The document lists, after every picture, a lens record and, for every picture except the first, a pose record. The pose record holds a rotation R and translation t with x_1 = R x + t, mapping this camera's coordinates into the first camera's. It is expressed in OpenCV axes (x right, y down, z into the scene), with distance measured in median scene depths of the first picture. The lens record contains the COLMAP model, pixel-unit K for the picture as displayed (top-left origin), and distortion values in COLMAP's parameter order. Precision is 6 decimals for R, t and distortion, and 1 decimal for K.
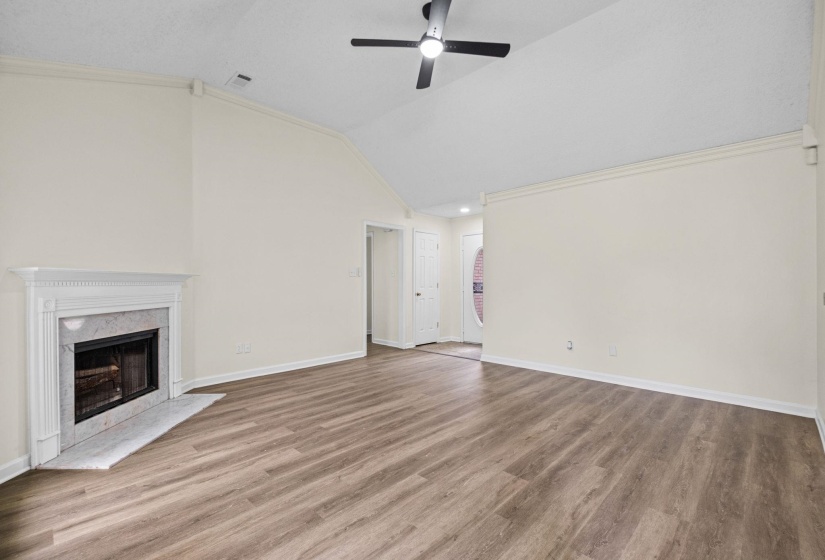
lens RADIAL K [[368.5, 0, 412.5], [0, 368.5, 280.0], [0, 0, 1]] dist [-0.002541, -0.000444]
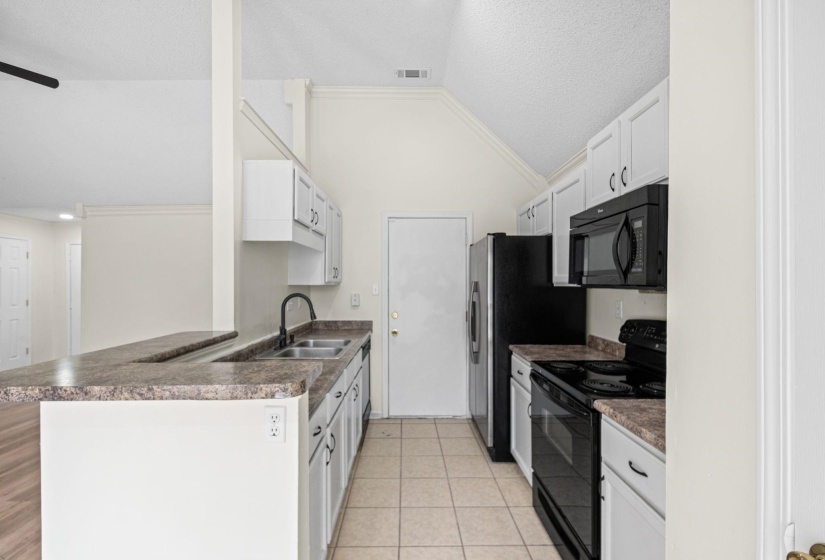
lens RADIAL K [[365.8, 0, 411.9], [0, 365.8, 282.8], [0, 0, 1]] dist [0.000102, -0.000873]
pose [[0.711410, 0.003057, 0.702771, 0.253815], [-0.004063, 0.999992, -0.000236, -0.079371], [-0.702766, -0.002688, 0.711416, -0.407192]]
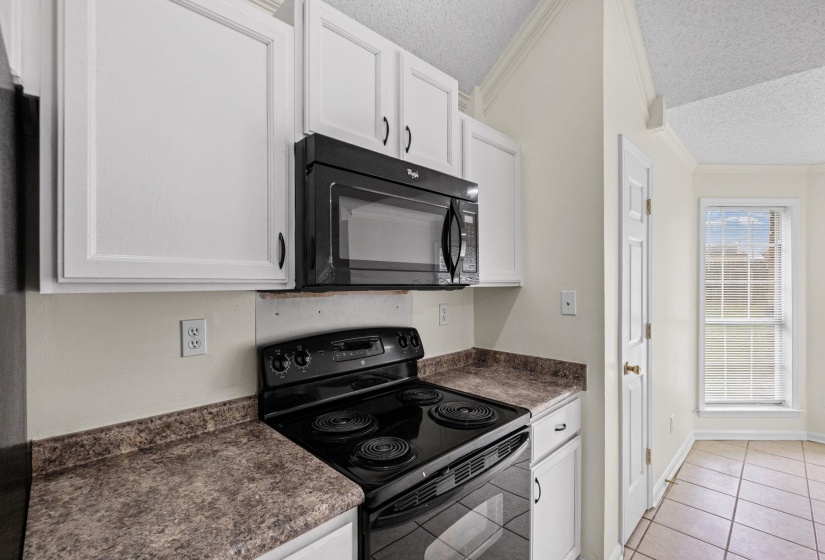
lens RADIAL K [[365.8, 0, 411.9], [0, 365.8, 282.8], [0, 0, 1]] dist [0.000102, -0.000873]
pose [[-0.999636, -0.000072, 0.026970, 0.898735], [-0.000007, 0.999997, 0.002415, -0.080974], [-0.026970, 0.002414, -0.999633, 0.214129]]
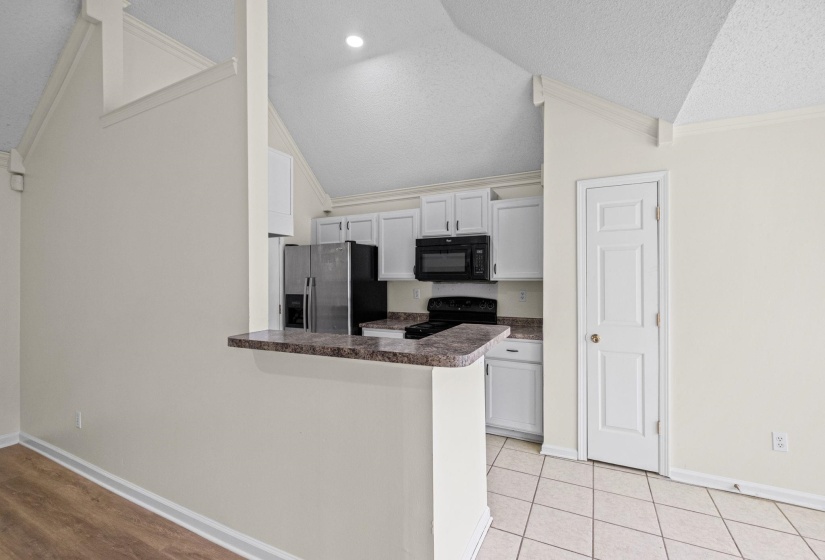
lens RADIAL K [[363.7, 0, 407.2], [0, 363.7, 281.5], [0, 0, 1]] dist [-0.000632, -0.000126]
pose [[-0.286873, 0.000322, 0.957969, -0.173022], [-0.000966, 0.999999, -0.000625, -0.069277], [-0.957968, -0.001105, -0.286872, 0.270701]]
